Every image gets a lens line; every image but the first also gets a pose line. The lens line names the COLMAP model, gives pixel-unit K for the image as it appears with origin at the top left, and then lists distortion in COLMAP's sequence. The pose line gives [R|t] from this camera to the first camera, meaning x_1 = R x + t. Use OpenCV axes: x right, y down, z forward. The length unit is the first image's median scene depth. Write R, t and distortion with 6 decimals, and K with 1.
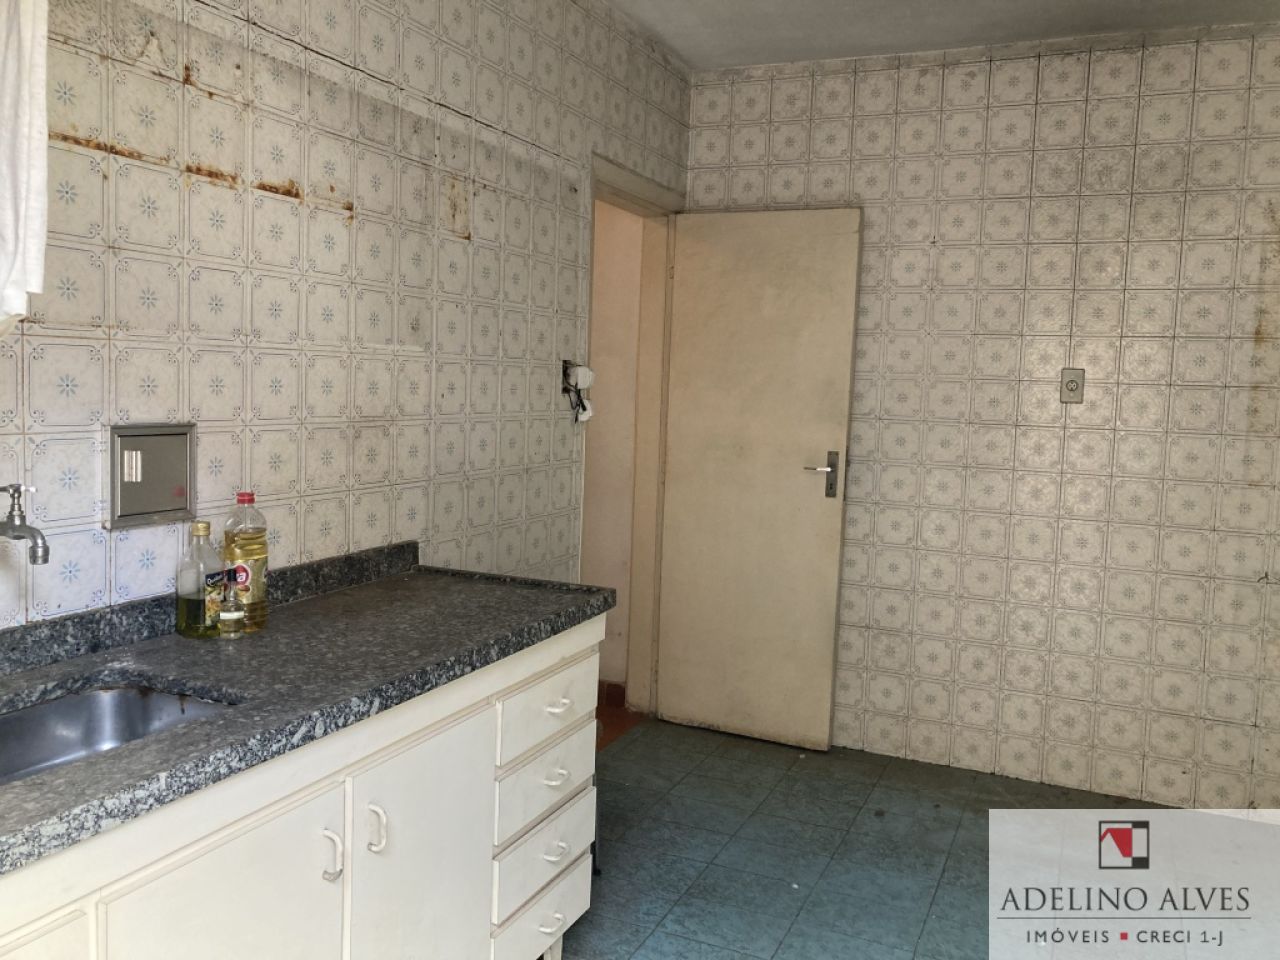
lens RADIAL K [[1055.2, 0, 642.6], [0, 1055.2, 476.2], [0, 0, 1]] dist [0.040930, -0.039687]
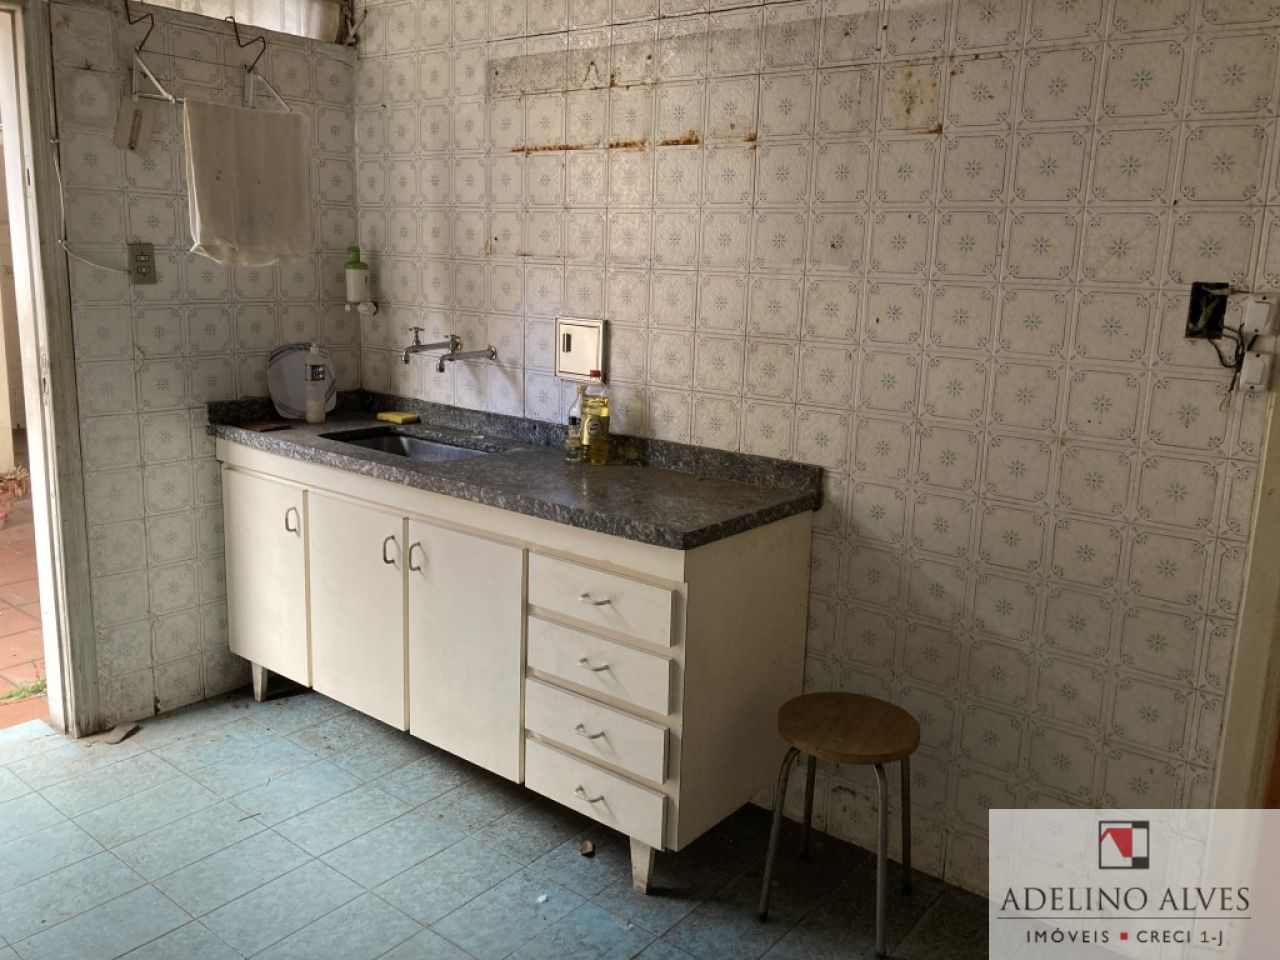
lens RADIAL K [[1055.2, 0, 641.8], [0, 1055.2, 483.1], [0, 0, 1]] dist [0.040930, -0.039687]
pose [[-0.249510, 0.160848, -0.954920, 0.899656], [-0.133240, 0.971027, 0.198376, -0.113946], [0.959162, 0.176730, -0.220849, 1.250841]]
